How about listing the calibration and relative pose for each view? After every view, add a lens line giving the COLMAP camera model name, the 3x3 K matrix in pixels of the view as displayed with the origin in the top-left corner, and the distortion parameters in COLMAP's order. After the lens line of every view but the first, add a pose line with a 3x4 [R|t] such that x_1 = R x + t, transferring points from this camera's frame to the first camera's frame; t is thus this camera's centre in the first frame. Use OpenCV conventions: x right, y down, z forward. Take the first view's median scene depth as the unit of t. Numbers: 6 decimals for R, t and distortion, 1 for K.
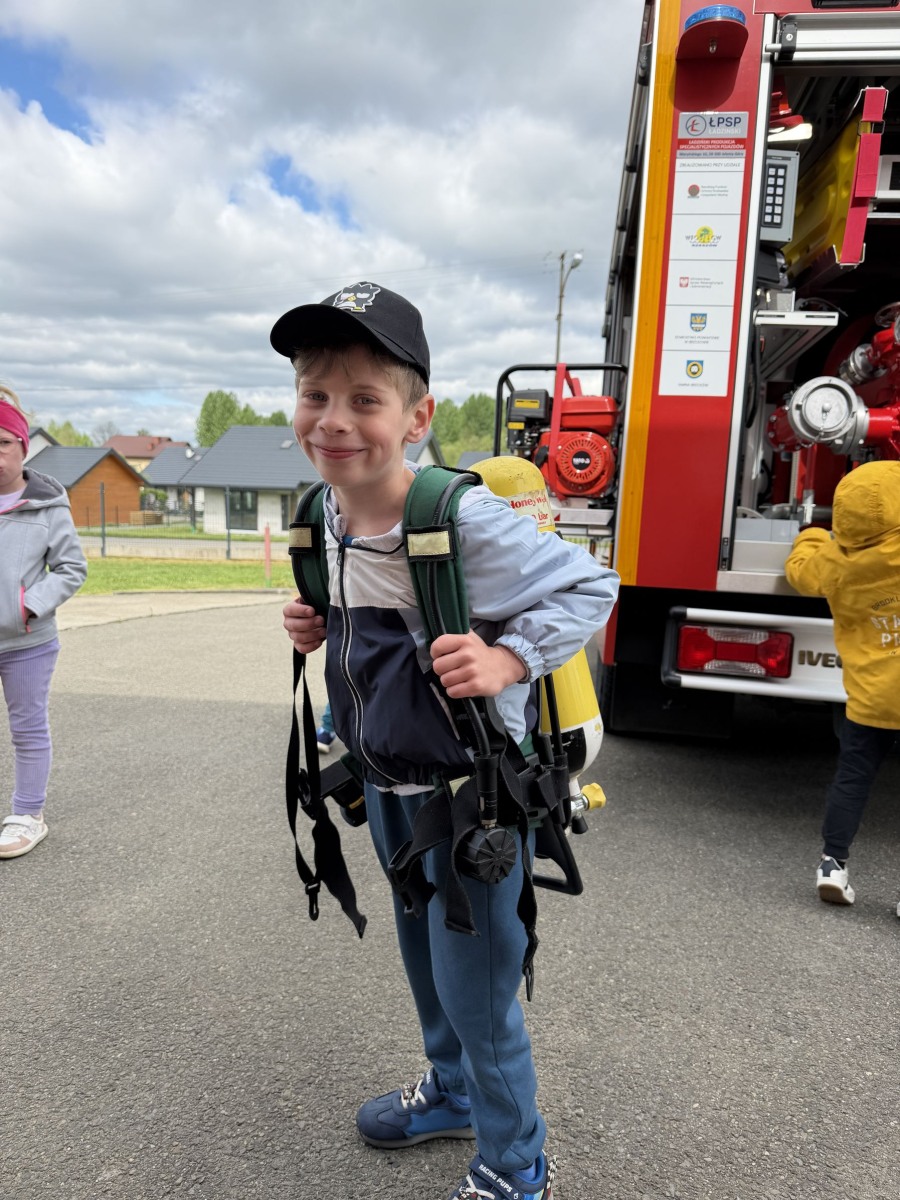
lens RADIAL K [[855.4, 0, 450.0], [0, 855.4, 600.0], [0, 0, 1]] dist [-0.005126, 0.006972]
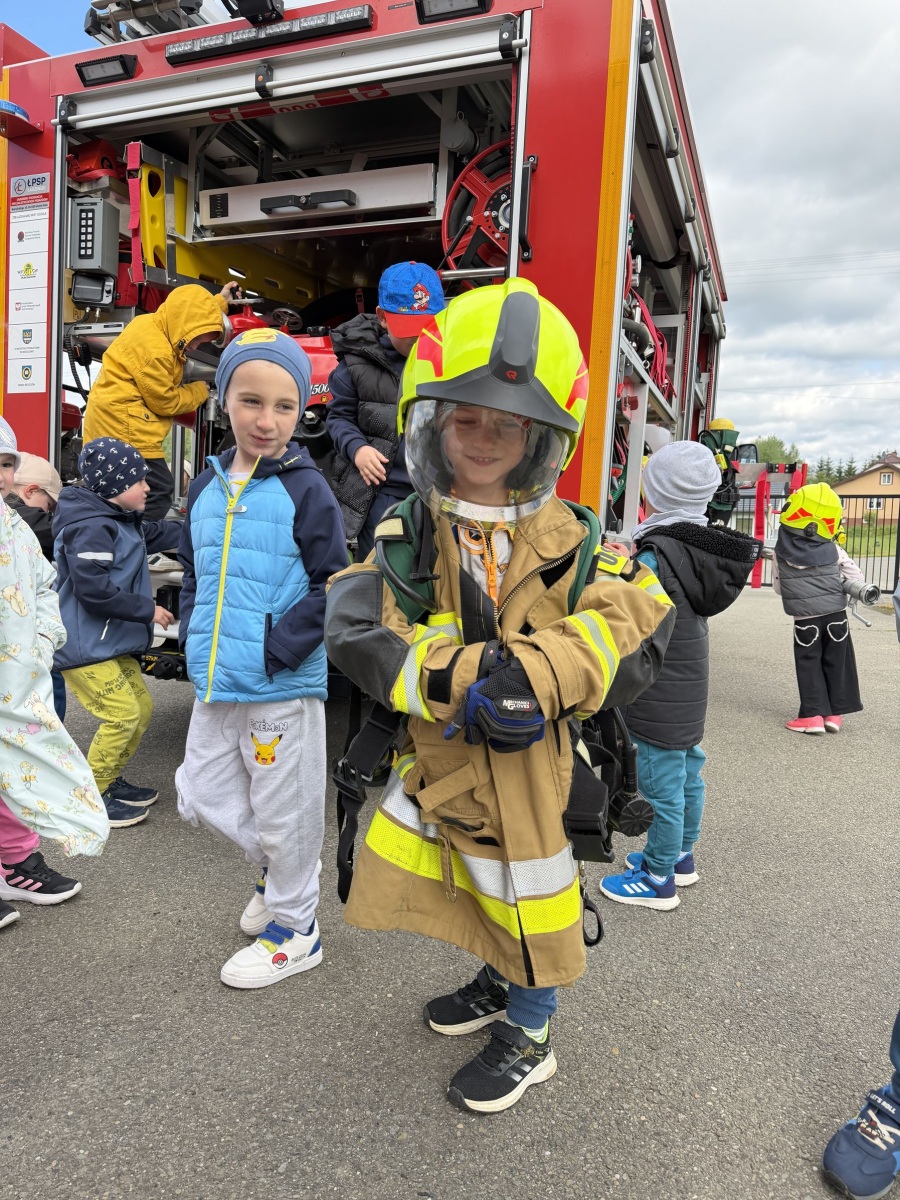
lens RADIAL K [[855.4, 0, 450.0], [0, 855.4, 600.0], [0, 0, 1]] dist [-0.005126, 0.006972]
pose [[0.970554, 0.011136, -0.240625, 1.224001], [-0.018374, 0.999443, -0.027857, 0.096629], [0.240181, 0.031458, 0.970218, -0.084912]]
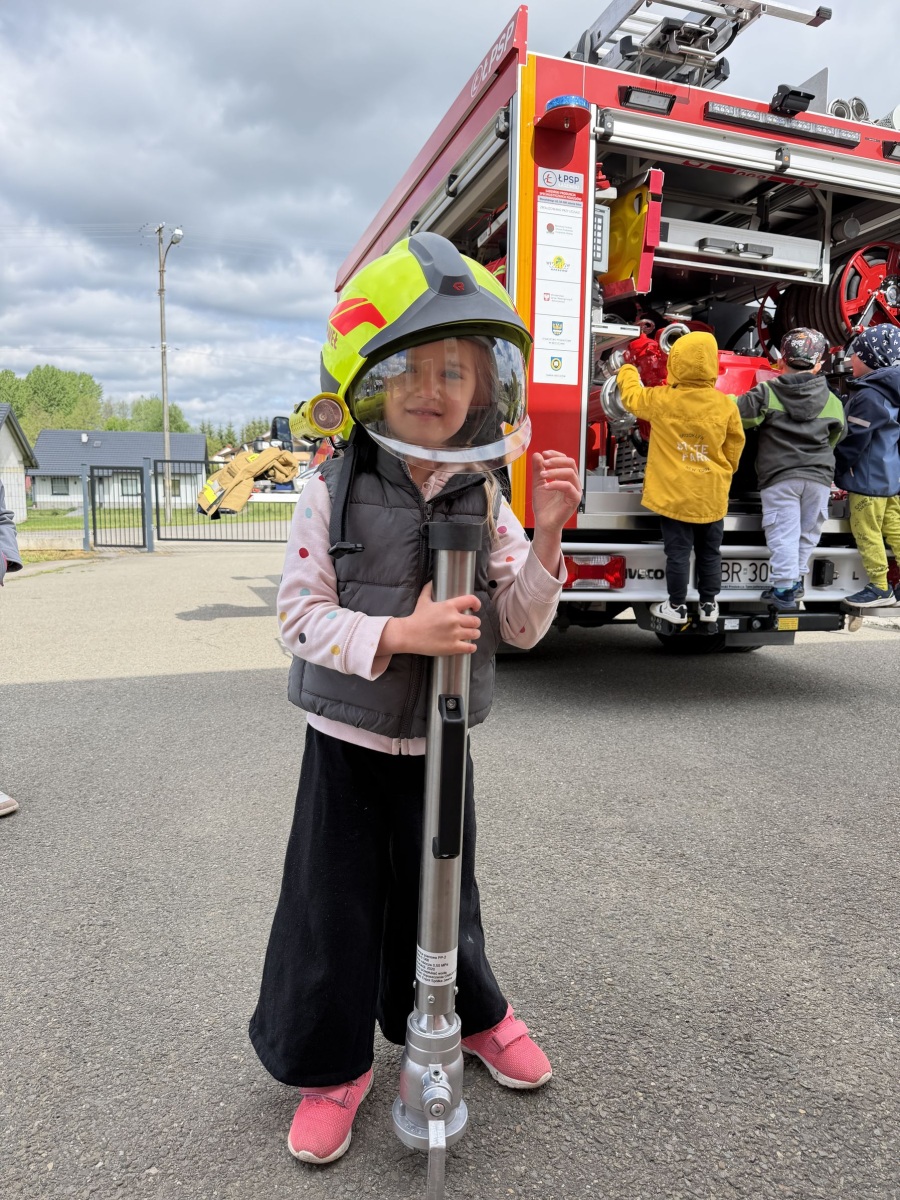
lens RADIAL K [[824.9, 0, 450.0], [0, 824.9, 600.0], [0, 0, 1]] dist [0.060404, -0.101418]
pose [[0.897274, -0.082410, 0.433714, -0.462665], [0.071614, 0.996581, 0.041203, 0.035323], [-0.435627, -0.005910, 0.900108, -0.104450]]
